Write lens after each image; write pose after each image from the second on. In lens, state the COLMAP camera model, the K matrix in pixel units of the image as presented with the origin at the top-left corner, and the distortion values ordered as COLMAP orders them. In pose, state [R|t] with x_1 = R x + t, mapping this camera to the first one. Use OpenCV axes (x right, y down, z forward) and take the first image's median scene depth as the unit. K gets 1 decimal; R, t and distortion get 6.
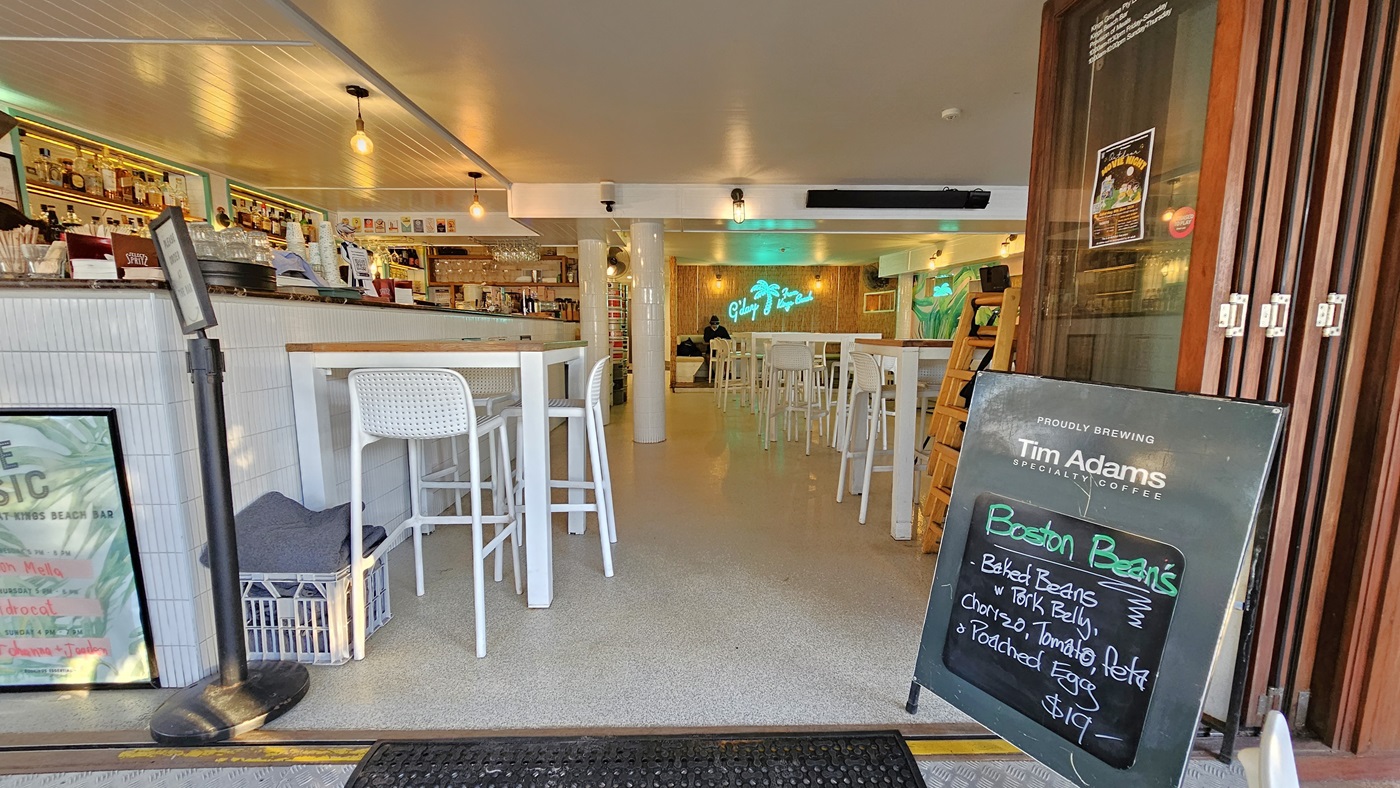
lens RADIAL K [[576.6, 0, 706.6], [0, 576.6, 413.7], [0, 0, 1]] dist [-0.001296, -0.000233]
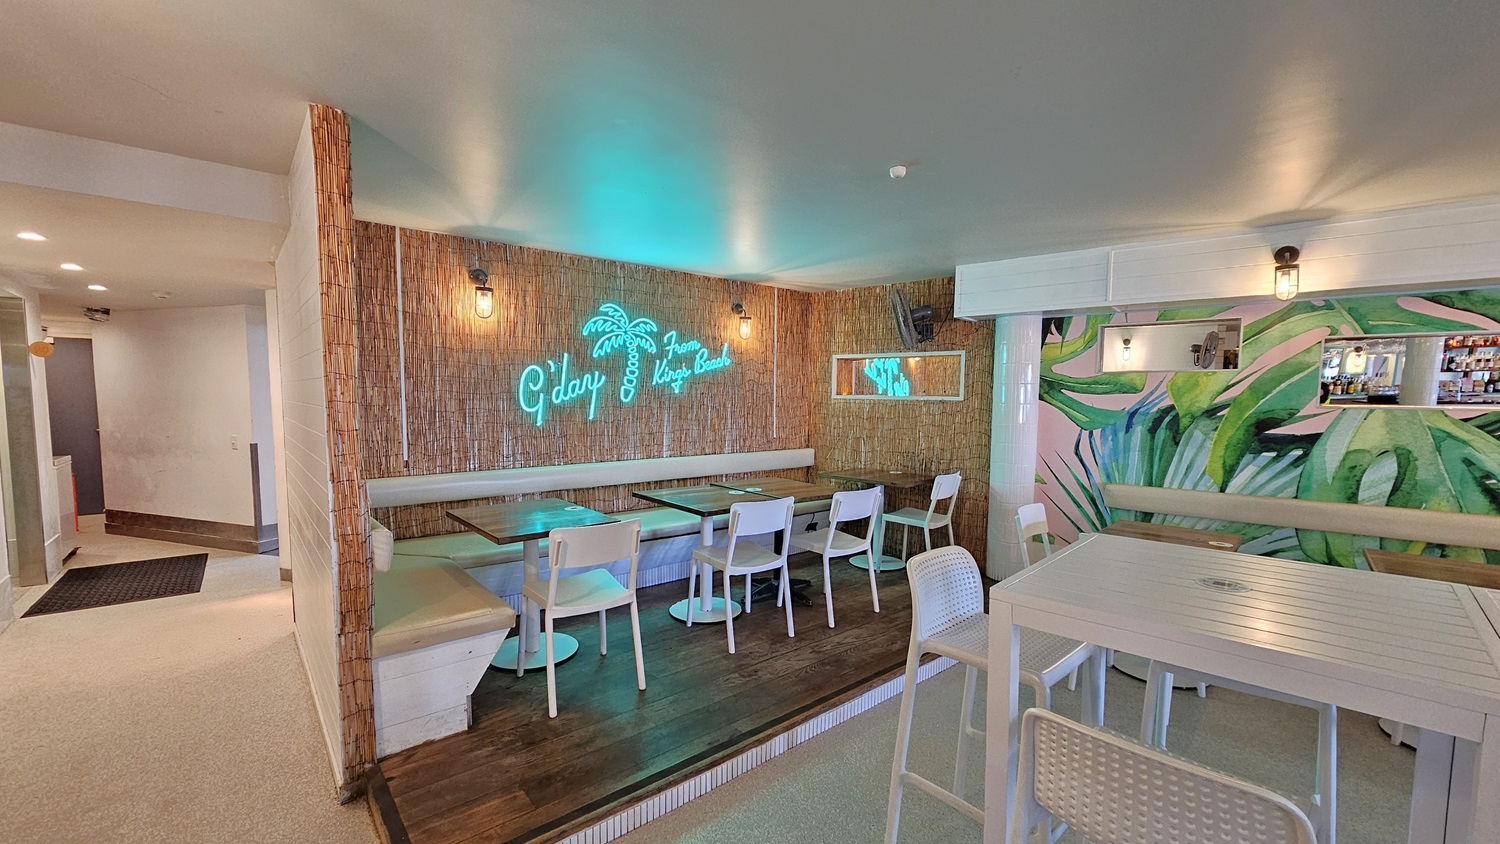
lens RADIAL K [[617.8, 0, 757.1], [0, 617.8, 443.1], [0, 0, 1]] dist [-0.001296, -0.000233]
pose [[0.775785, -0.046148, 0.629307, -0.143223], [0.084137, 0.995982, -0.030684, -0.259582], [-0.625363, 0.076752, 0.776551, 1.330381]]
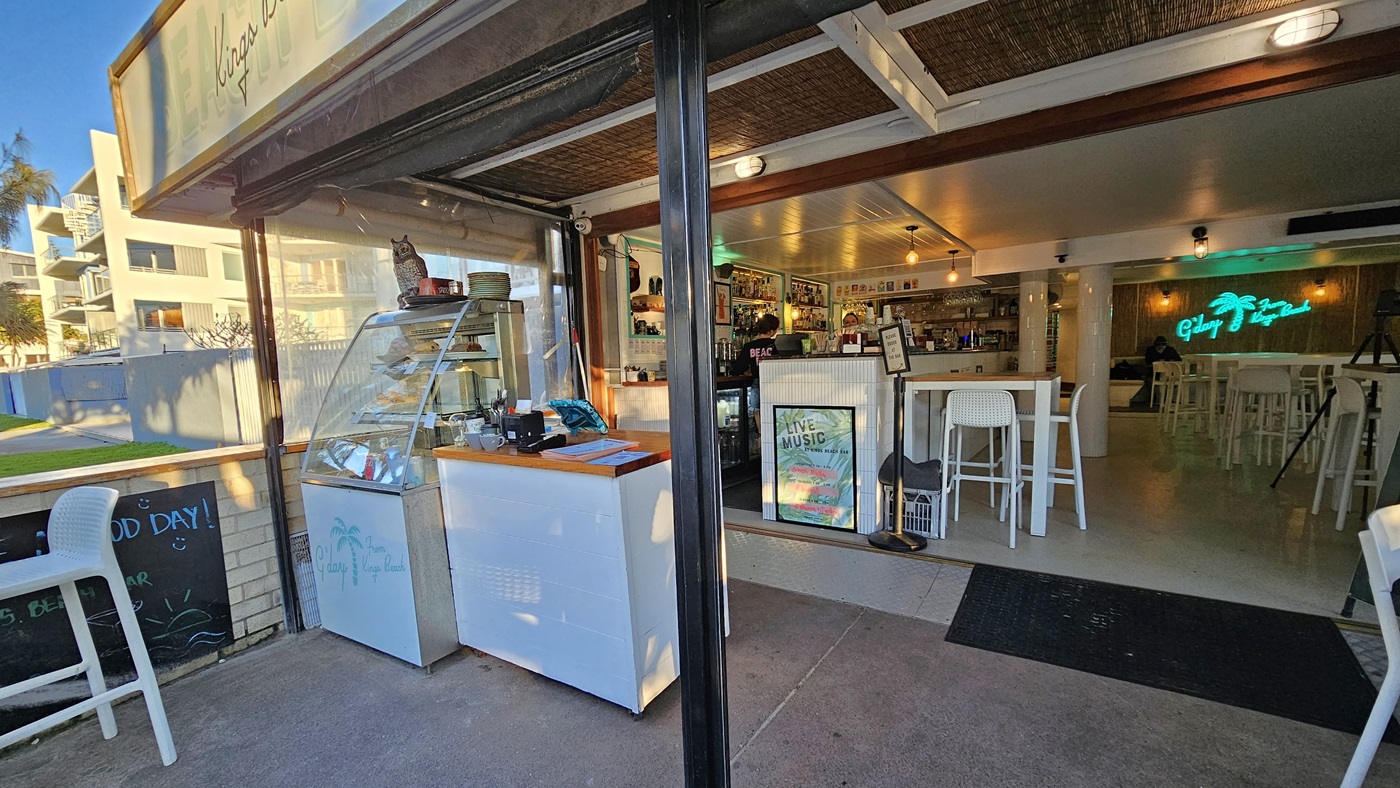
lens RADIAL K [[576.6, 0, 706.6], [0, 576.6, 413.7], [0, 0, 1]] dist [-0.001296, -0.000233]
pose [[0.803114, 0.028315, -0.595152, -0.029640], [-0.051857, 0.998402, -0.022476, 0.027628], [0.593564, 0.048914, 0.803299, -0.333136]]
